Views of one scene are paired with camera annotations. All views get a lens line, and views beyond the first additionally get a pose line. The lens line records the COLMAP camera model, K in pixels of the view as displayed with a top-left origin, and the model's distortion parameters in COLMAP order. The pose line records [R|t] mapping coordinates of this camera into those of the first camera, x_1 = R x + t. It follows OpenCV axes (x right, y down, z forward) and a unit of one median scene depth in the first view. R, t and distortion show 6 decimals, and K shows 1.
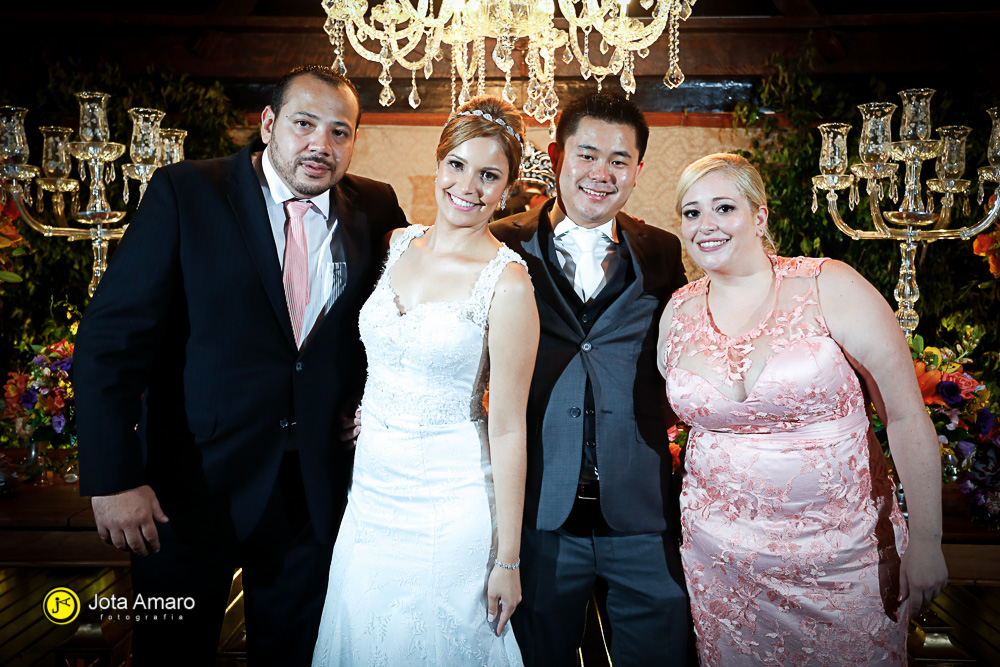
lens RADIAL K [[985.9, 0, 500.8], [0, 985.9, 320.9], [0, 0, 1]] dist [0.015110, 0.029989]
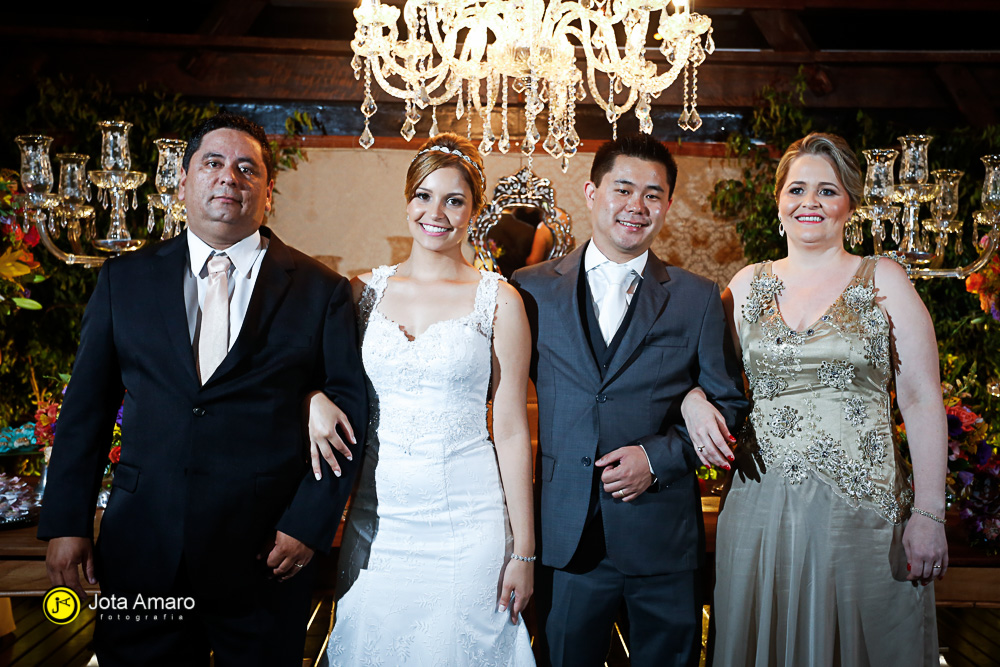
lens RADIAL K [[1014.2, 0, 524.9], [0, 1014.2, 319.9], [0, 0, 1]] dist [0.010139, 0.042612]
pose [[0.998152, 0.009228, 0.060062, -0.054553], [-0.008170, 0.999808, -0.017837, -0.013494], [-0.060215, 0.017313, 0.998035, -0.050011]]
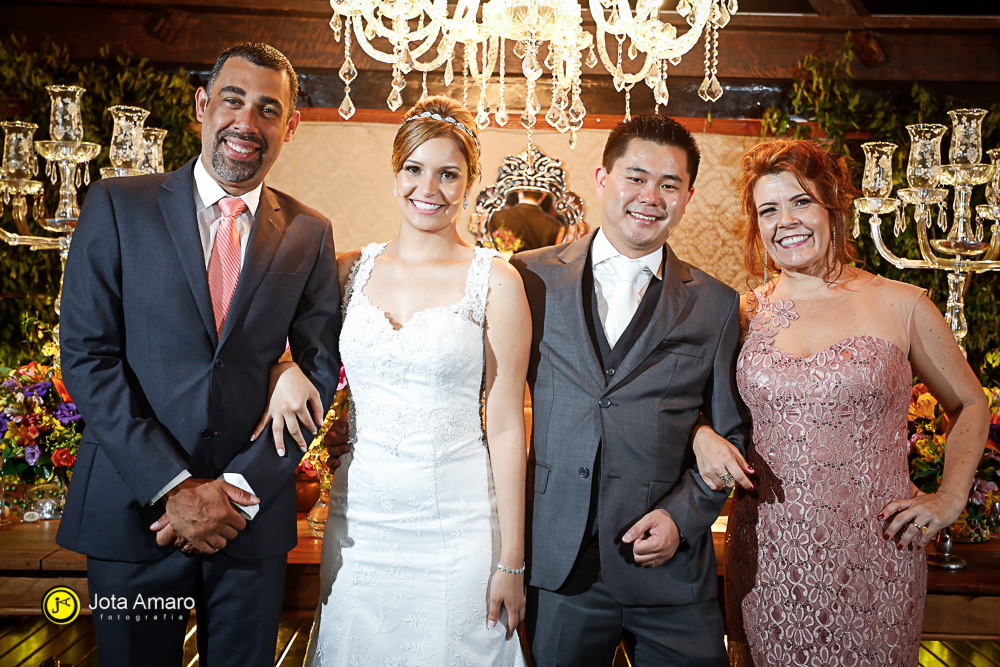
lens RADIAL K [[1150.7, 0, 527.0], [0, 1150.7, 324.5], [0, 0, 1]] dist [0.018917, 0.055022]
pose [[0.998784, 0.019976, 0.045069, -0.036196], [-0.019239, 0.999675, -0.016713, -0.004902], [-0.045389, 0.015825, 0.998844, -0.059517]]
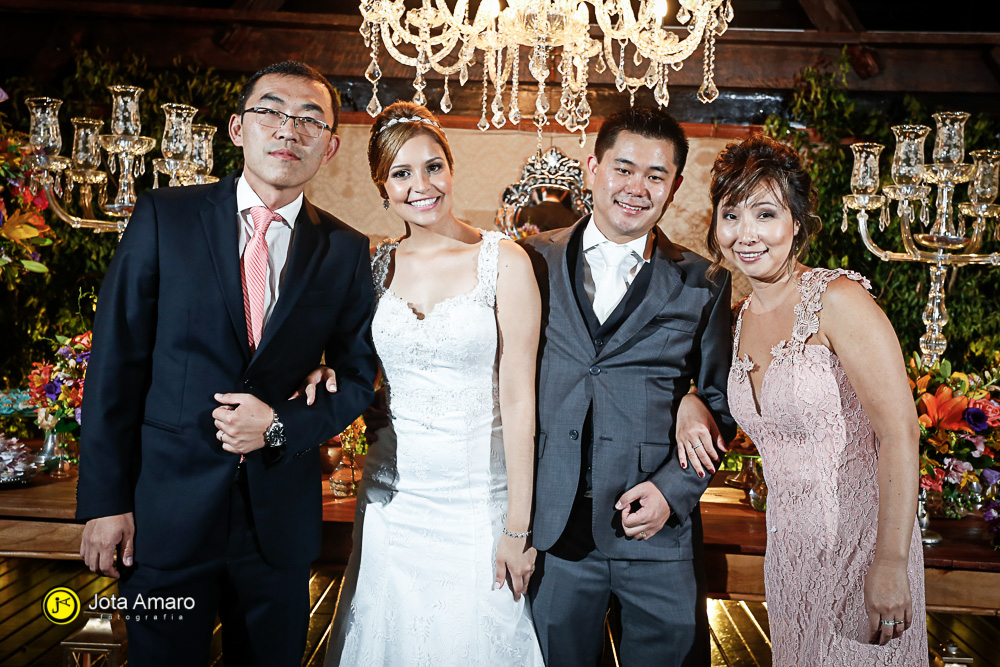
lens RADIAL K [[1016.1, 0, 505.5], [0, 1016.1, 306.2], [0, 0, 1]] dist [0.005754, 0.049377]
pose [[0.999245, 0.037701, -0.009396, -0.009885], [-0.037883, 0.999083, -0.019968, -0.001933], [0.008635, 0.020309, 0.999756, -0.022228]]
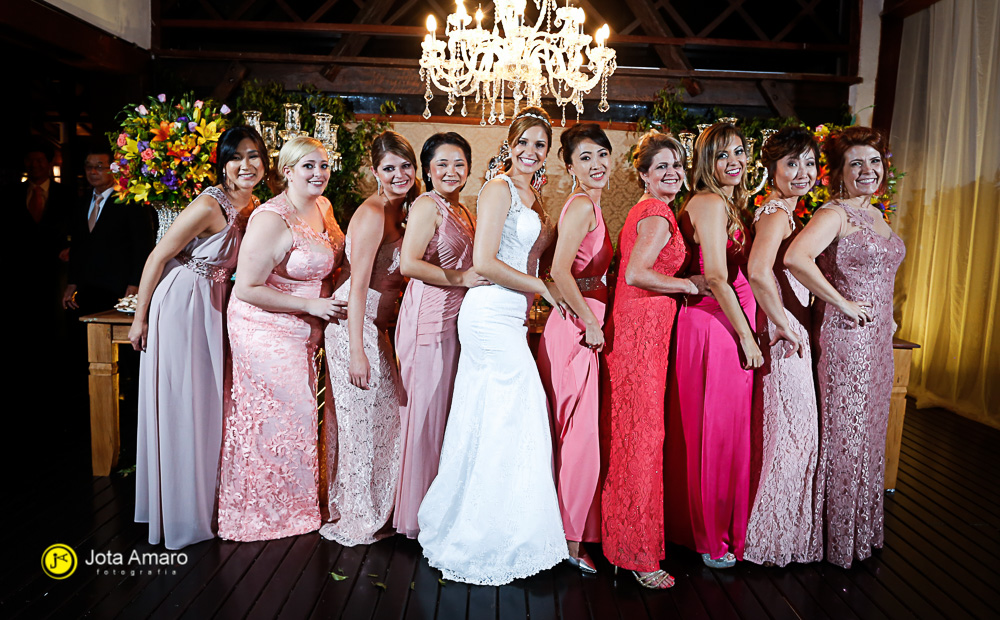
lens RADIAL K [[643.7, 0, 513.7], [0, 643.7, 286.9], [0, 0, 1]] dist [-0.056325, 0.001329]
pose [[0.998787, 0.024727, 0.042586, -0.037592], [-0.027097, 0.998062, 0.056024, 0.033296], [-0.041119, -0.057110, 0.997521, -0.219023]]
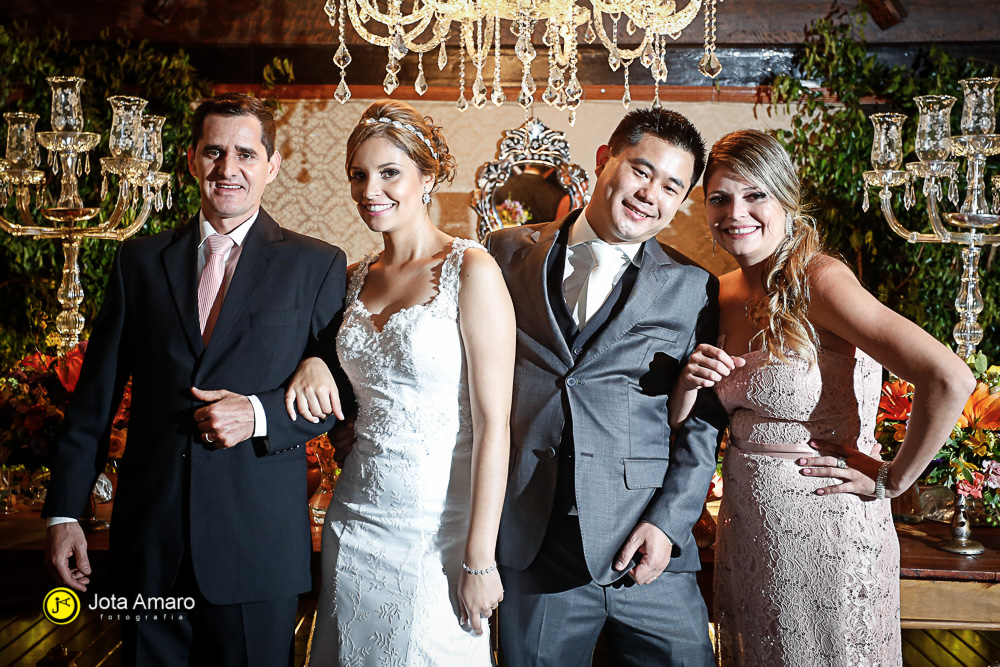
lens RADIAL K [[1190.7, 0, 481.9], [0, 1190.7, 286.0], [0, 0, 1]] dist [0.027484, 0.049111]
pose [[0.999977, 0.005146, -0.004514, -0.025243], [-0.005250, 0.999716, -0.023254, -0.015439], [0.004393, 0.023277, 0.999719, -0.082484]]
